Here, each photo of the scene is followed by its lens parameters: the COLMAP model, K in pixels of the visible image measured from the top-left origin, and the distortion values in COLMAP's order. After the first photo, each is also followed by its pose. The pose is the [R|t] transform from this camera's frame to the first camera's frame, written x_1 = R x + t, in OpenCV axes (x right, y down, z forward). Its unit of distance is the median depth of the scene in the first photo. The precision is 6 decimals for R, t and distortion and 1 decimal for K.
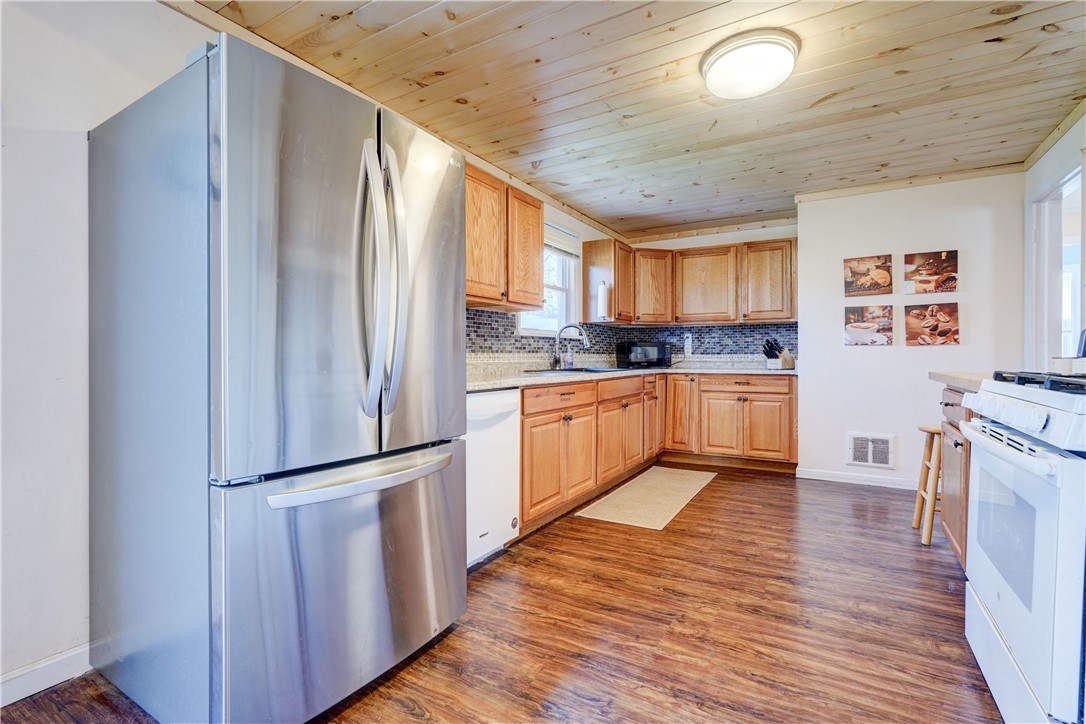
lens RADIAL K [[493.9, 0, 547.7], [0, 493.9, 354.5], [0, 0, 1]] dist [-0.010775, 0.006104]
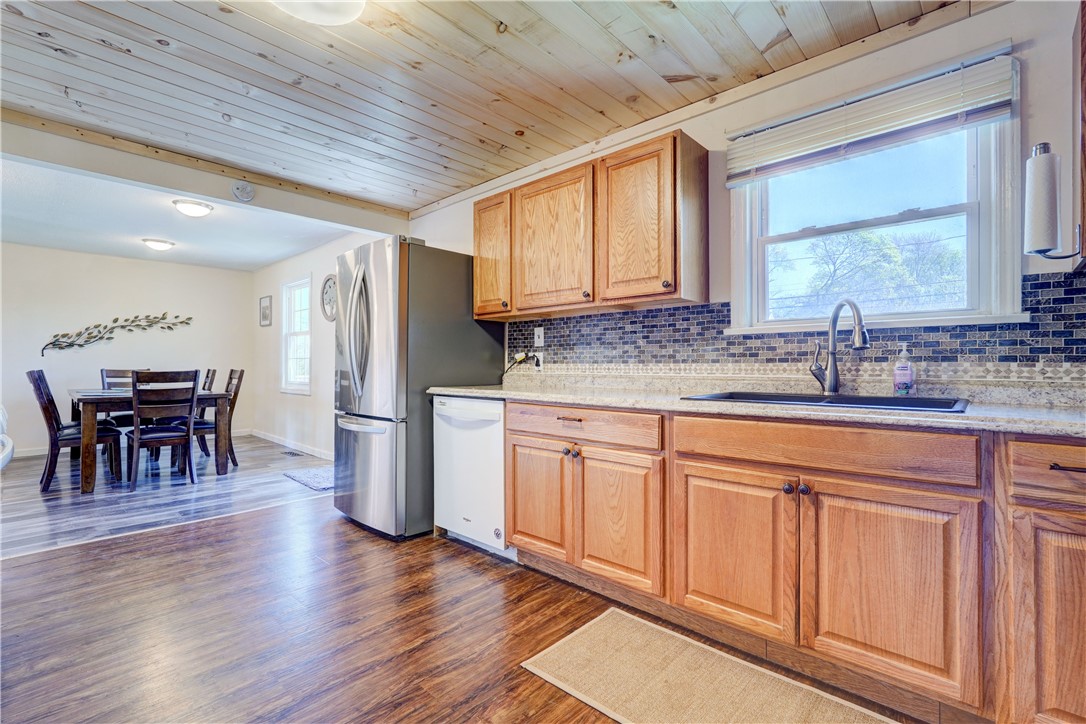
lens RADIAL K [[493.9, 0, 529.0], [0, 493.9, 367.0], [0, 0, 1]] dist [-0.010775, 0.006104]
pose [[-0.229842, 0.003304, -0.973222, 0.625273], [0.002806, 0.999992, 0.002732, -0.000249], [0.973224, -0.002103, -0.229849, 0.902089]]
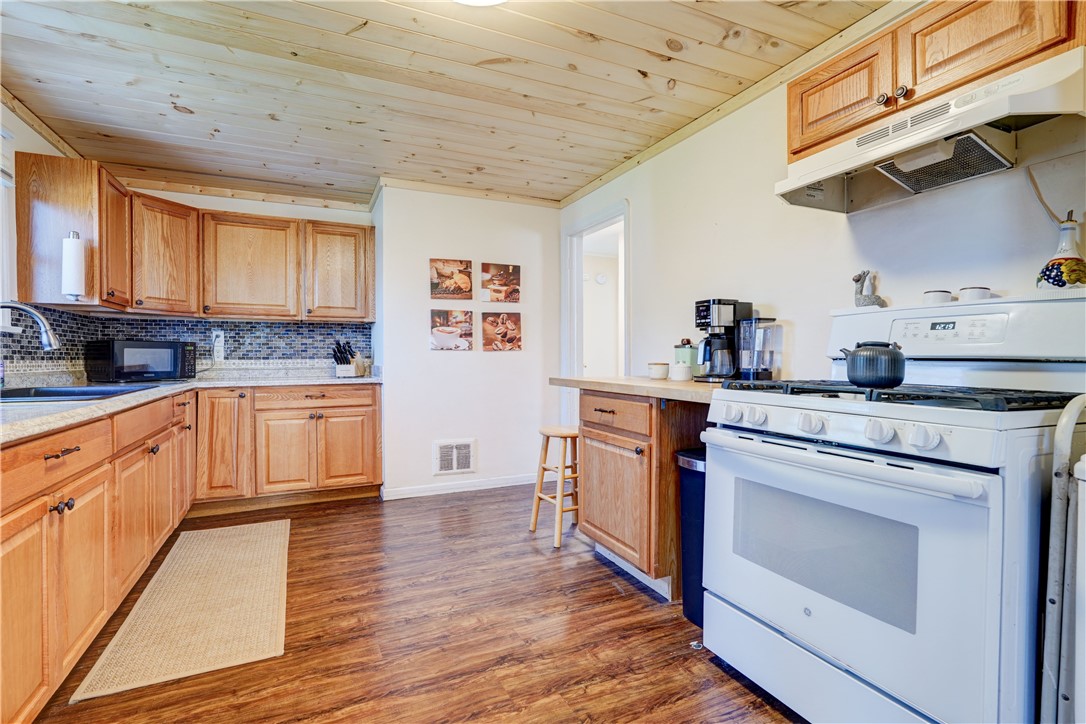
lens RADIAL K [[493.9, 0, 529.5], [0, 493.9, 359.1], [0, 0, 1]] dist [-0.010775, 0.006104]
pose [[0.566043, -0.007161, 0.824345, -0.072658], [0.001387, 0.999969, 0.007734, -0.008188], [-0.824375, -0.003235, 0.566035, 0.317269]]
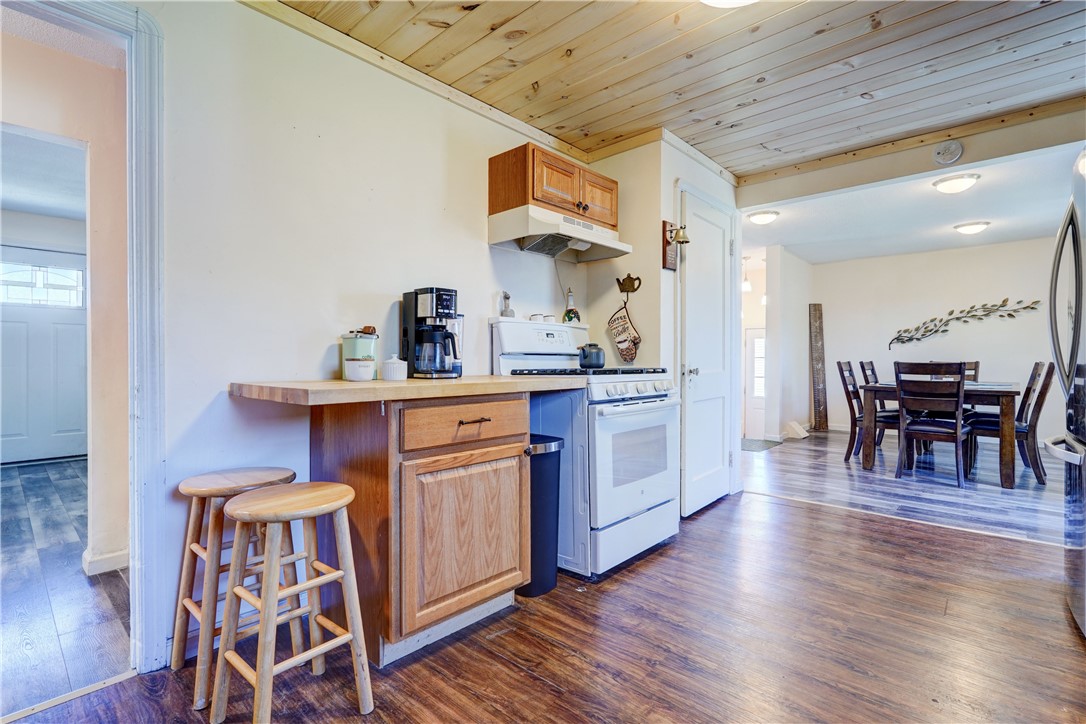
lens RADIAL K [[493.9, 0, 553.8], [0, 493.9, 360.8], [0, 0, 1]] dist [-0.010775, 0.006104]
pose [[-0.981411, -0.002854, 0.191897, 0.347508], [-0.002469, 0.999994, 0.002243, 0.005056], [-0.191902, 0.001727, -0.981413, 1.053579]]
